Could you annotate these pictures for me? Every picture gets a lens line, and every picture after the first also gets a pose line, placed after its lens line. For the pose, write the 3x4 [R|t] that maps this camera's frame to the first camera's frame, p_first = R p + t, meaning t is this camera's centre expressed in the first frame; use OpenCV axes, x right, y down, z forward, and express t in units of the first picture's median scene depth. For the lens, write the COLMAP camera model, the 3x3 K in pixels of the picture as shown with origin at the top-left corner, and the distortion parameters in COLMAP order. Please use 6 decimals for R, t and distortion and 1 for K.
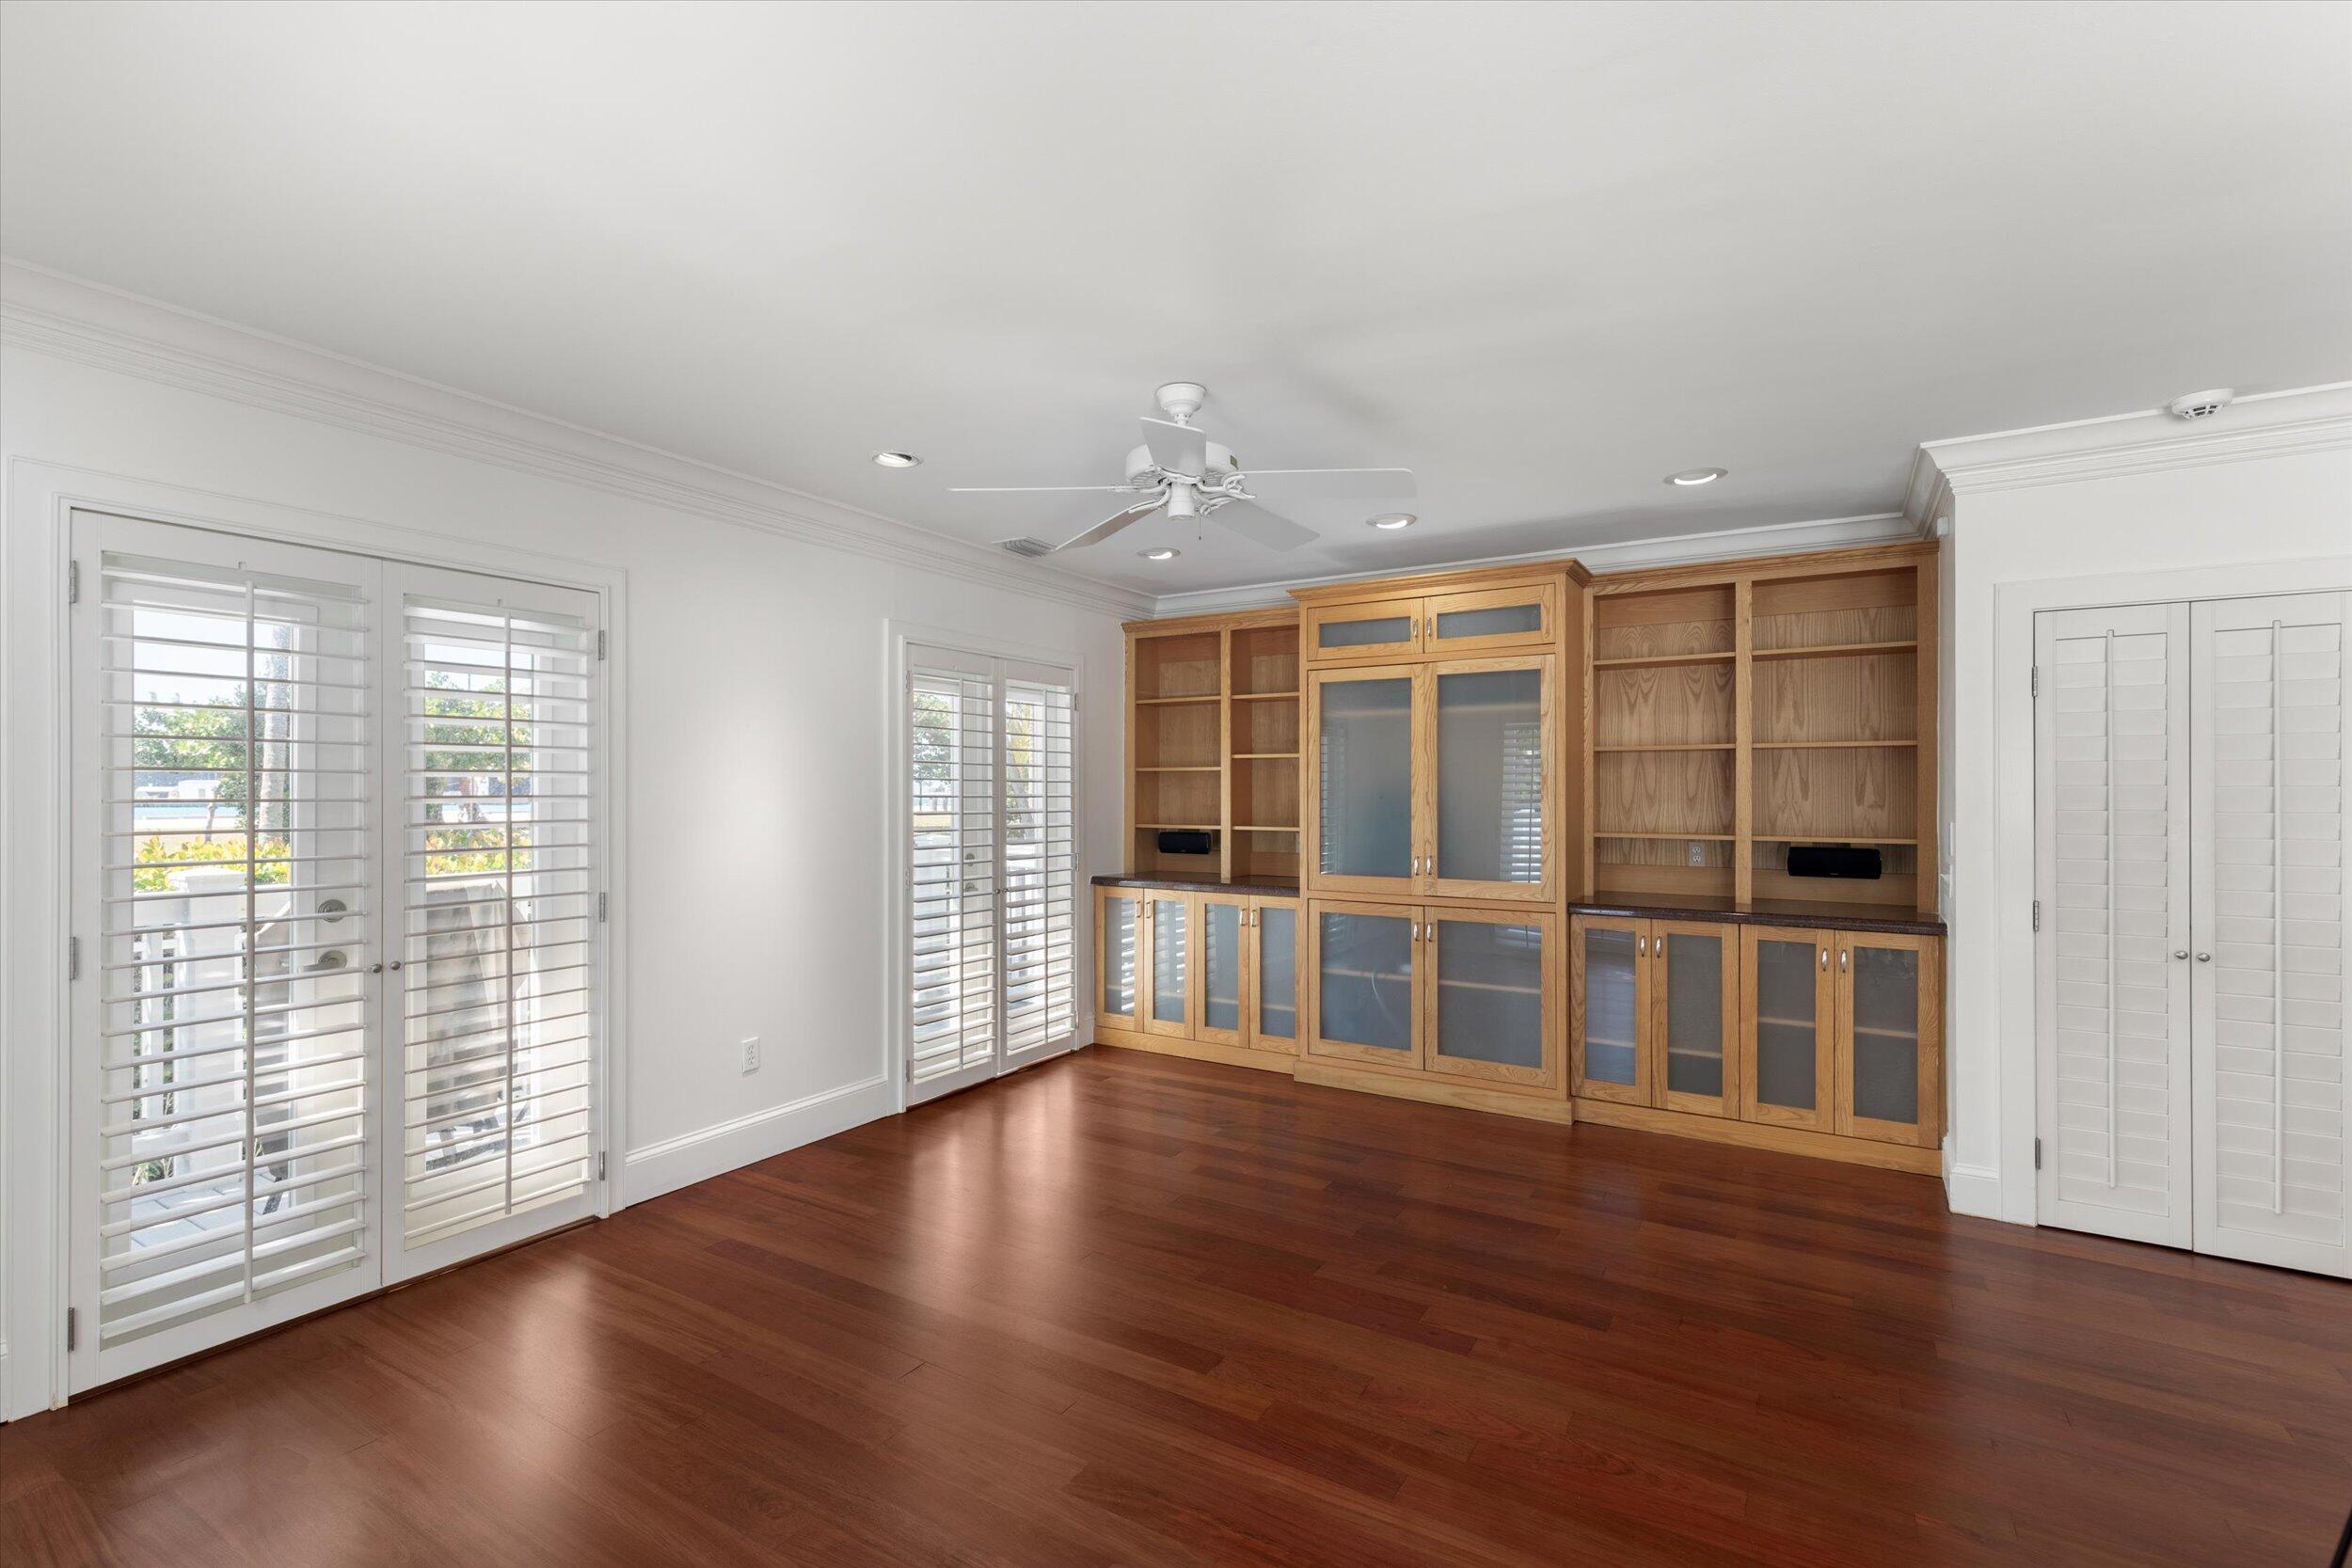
lens RADIAL K [[1066.5, 0, 1163.8], [0, 1066.5, 777.3], [0, 0, 1]] dist [0.012474, -0.003203]
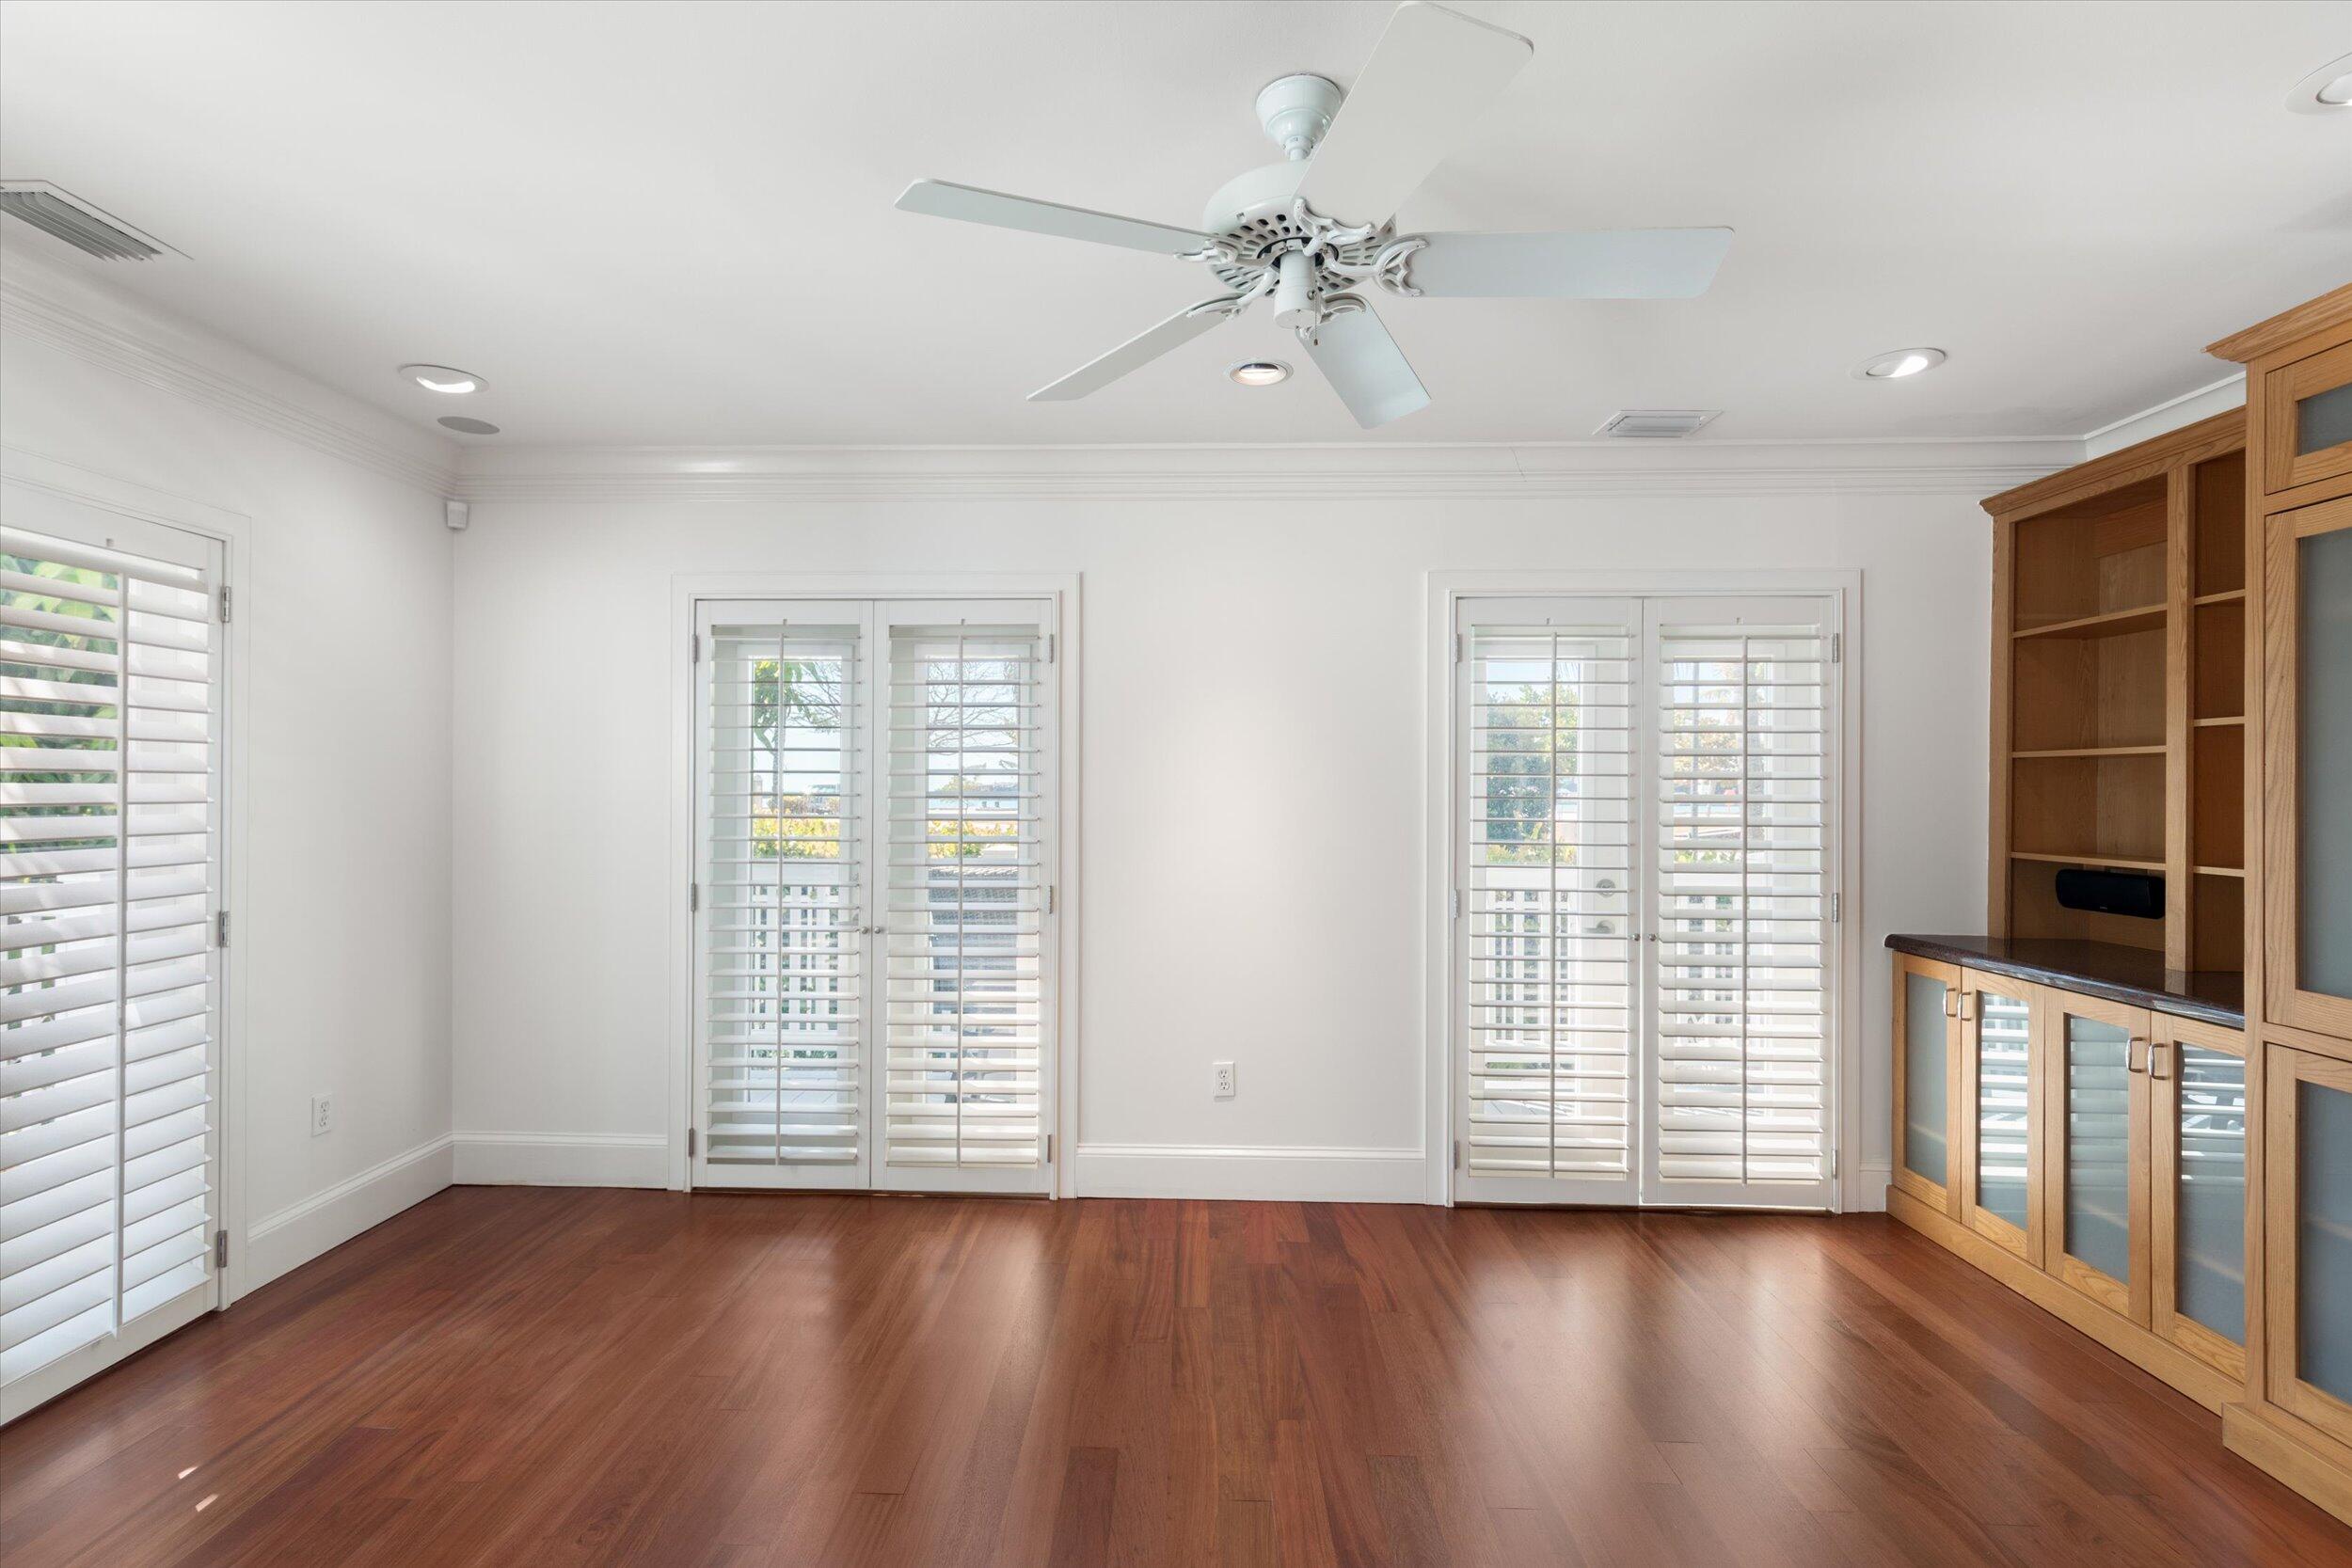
lens RADIAL K [[1066.5, 0, 1144.9], [0, 1066.5, 785.9], [0, 0, 1]] dist [0.012474, -0.003203]
pose [[0.494518, -0.002526, -0.869164, 0.288151], [0.006537, 0.999978, 0.000813, 0.006219], [0.869143, -0.006083, 0.494524, 0.384141]]
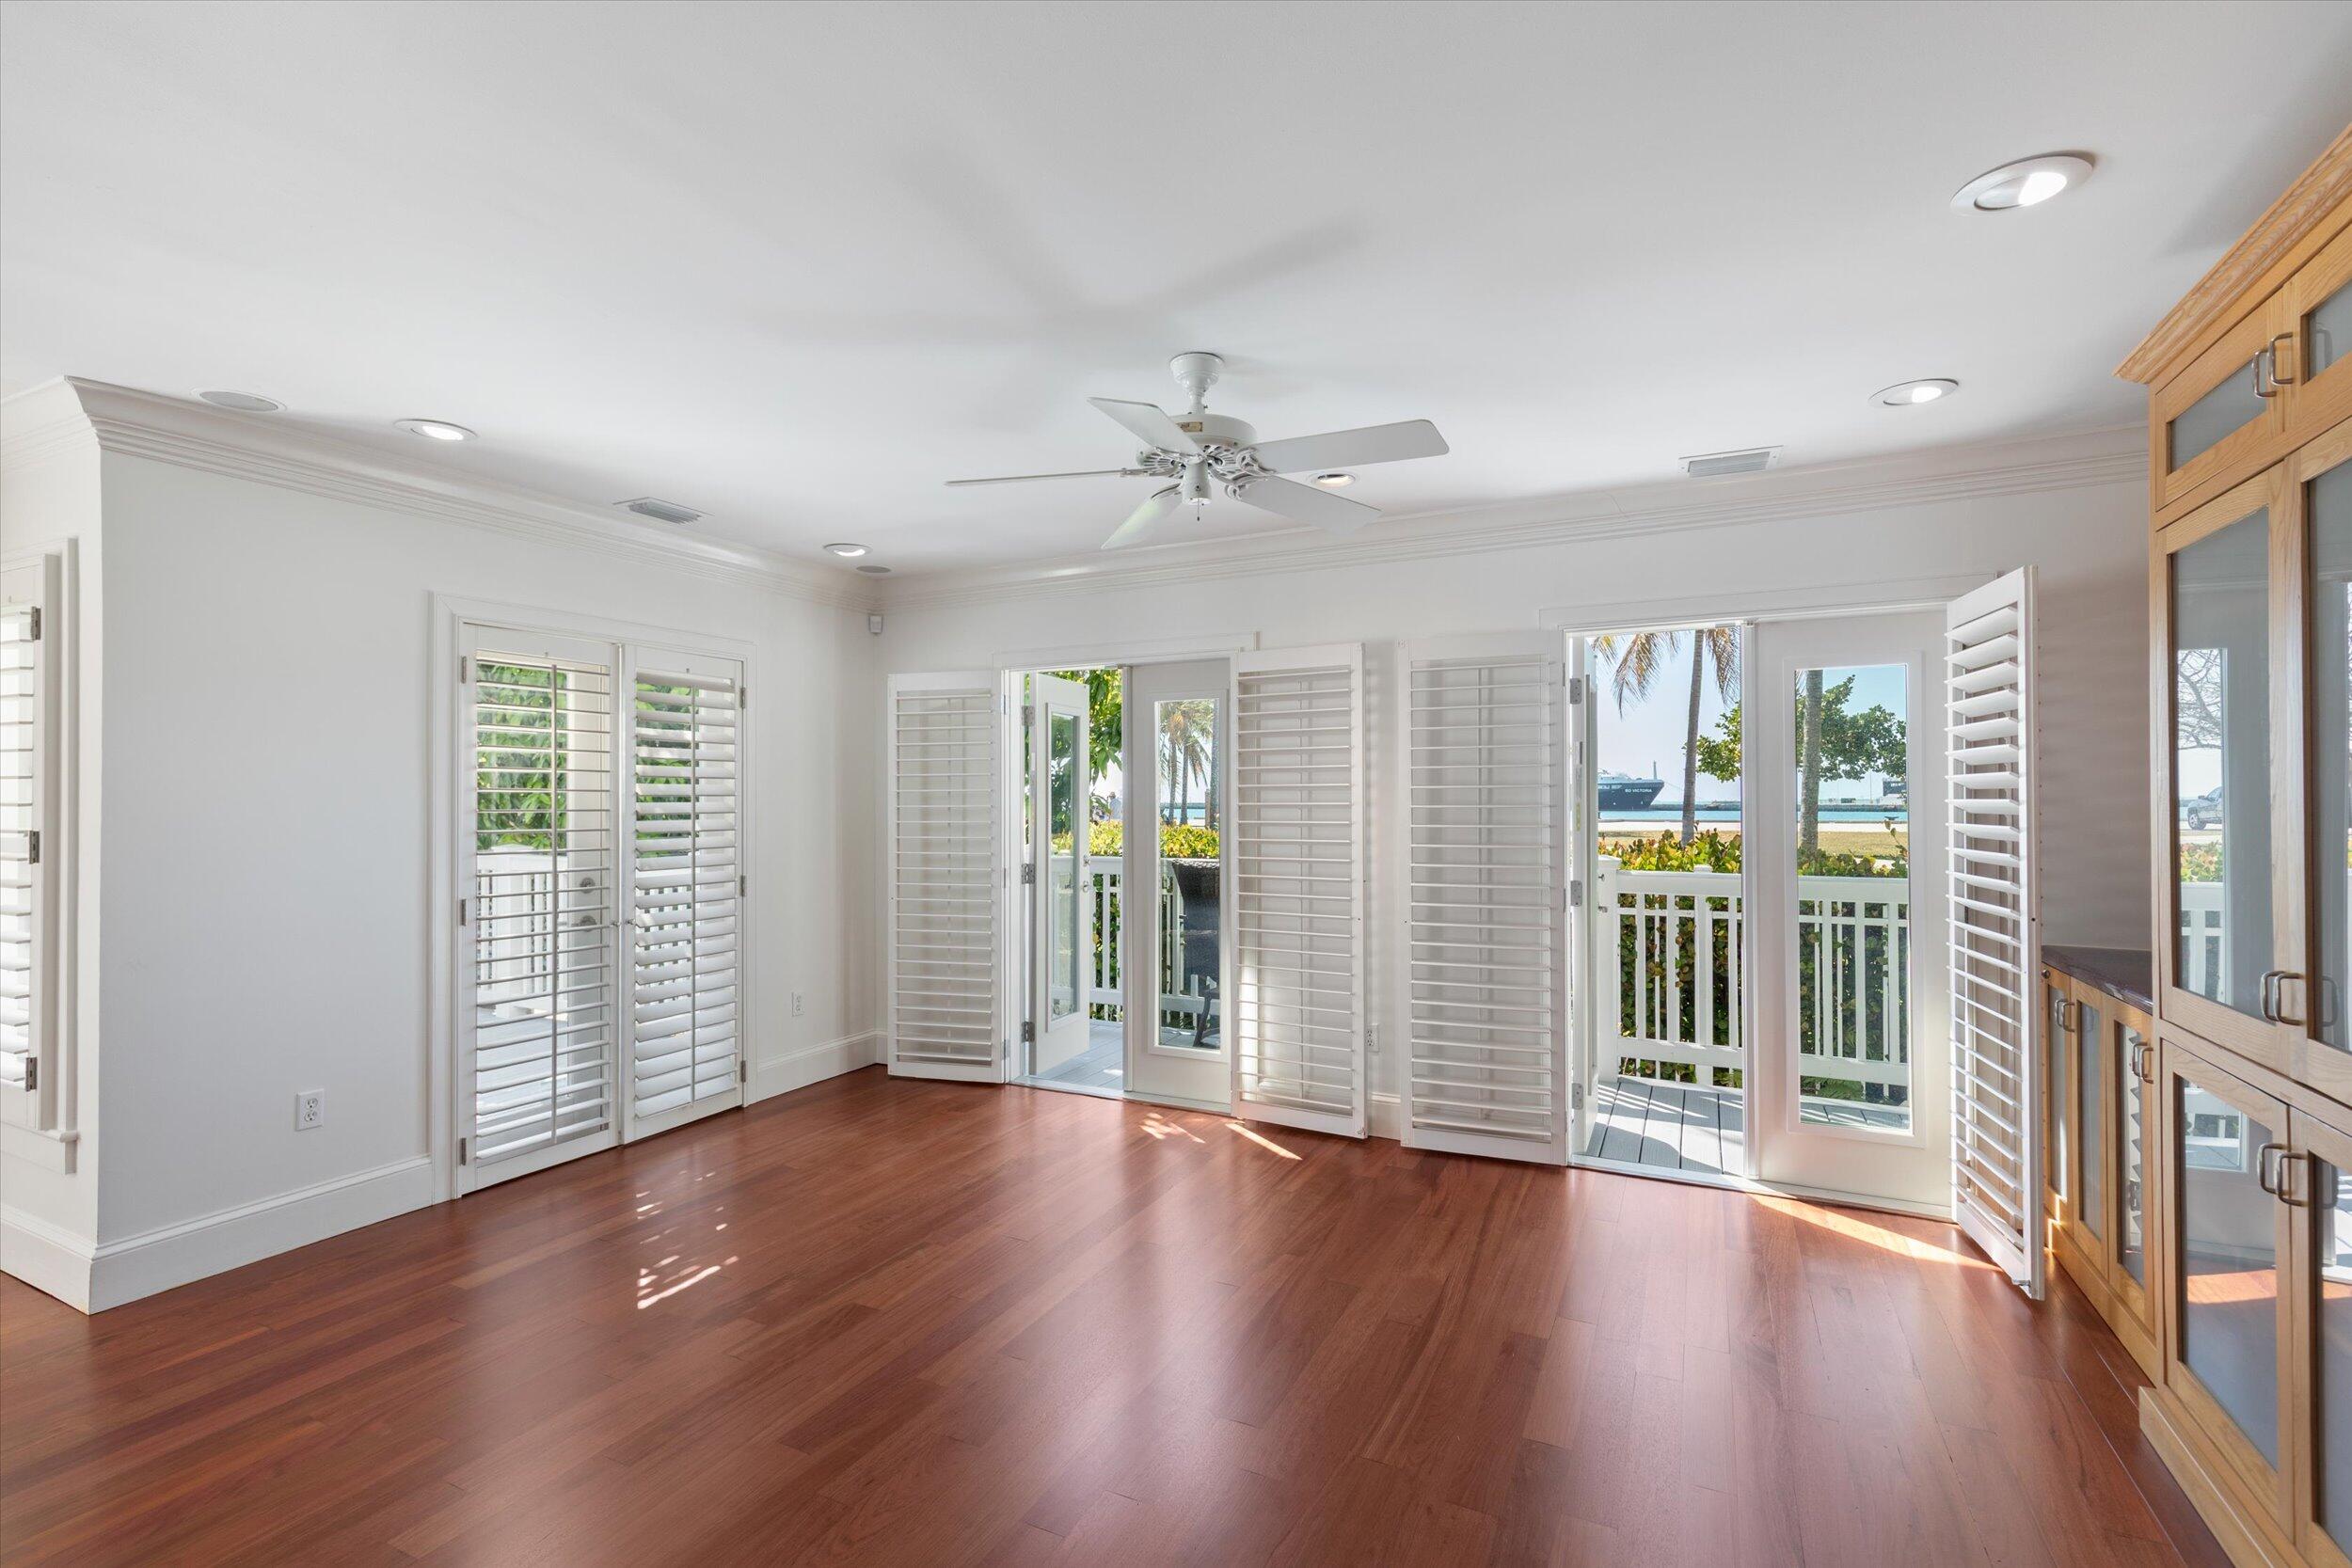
lens RADIAL K [[1066.5, 0, 1152.2], [0, 1066.5, 786.7], [0, 0, 1]] dist [0.012474, -0.003203]
pose [[0.080765, -0.012302, -0.996657, 0.555592], [0.014455, 0.999833, -0.011170, 0.004056], [0.996628, -0.013504, 0.080930, 0.532691]]
